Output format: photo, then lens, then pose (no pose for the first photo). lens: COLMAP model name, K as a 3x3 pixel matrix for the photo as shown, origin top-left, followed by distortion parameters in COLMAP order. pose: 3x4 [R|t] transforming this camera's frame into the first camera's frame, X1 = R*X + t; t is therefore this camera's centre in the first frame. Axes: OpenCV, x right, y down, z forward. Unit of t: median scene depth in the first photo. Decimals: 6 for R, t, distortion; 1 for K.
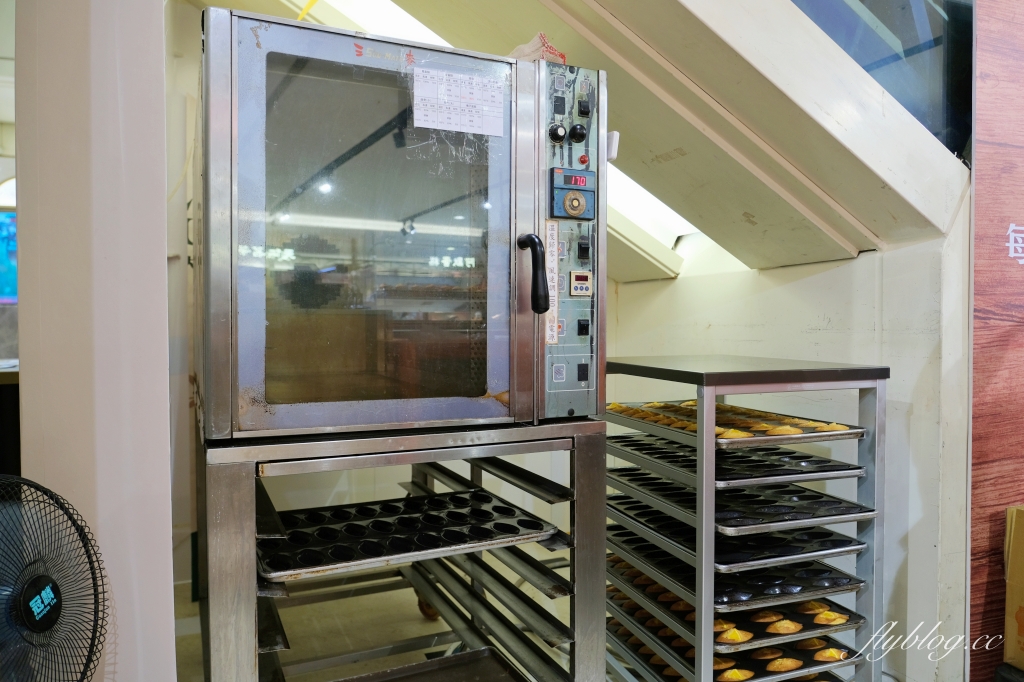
lens RADIAL K [[704.8, 0, 512.0], [0, 704.8, 341.0], [0, 0, 1]] dist [0.031426, -0.000537]
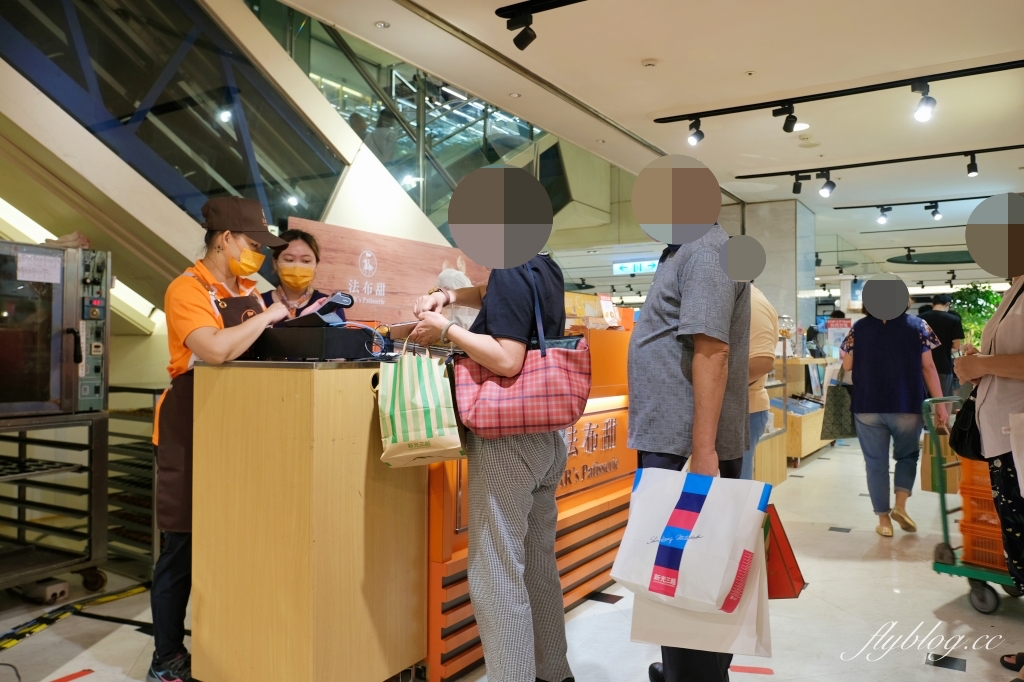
lens RADIAL K [[810.5, 0, 512.0], [0, 810.5, 341.0], [0, 0, 1]] dist [-0.045565, -0.006135]
pose [[0.826748, 0.017606, 0.562297, -0.235030], [-0.000637, 0.999539, -0.030359, -0.032172], [-0.562572, 0.024741, 0.826378, -1.789179]]
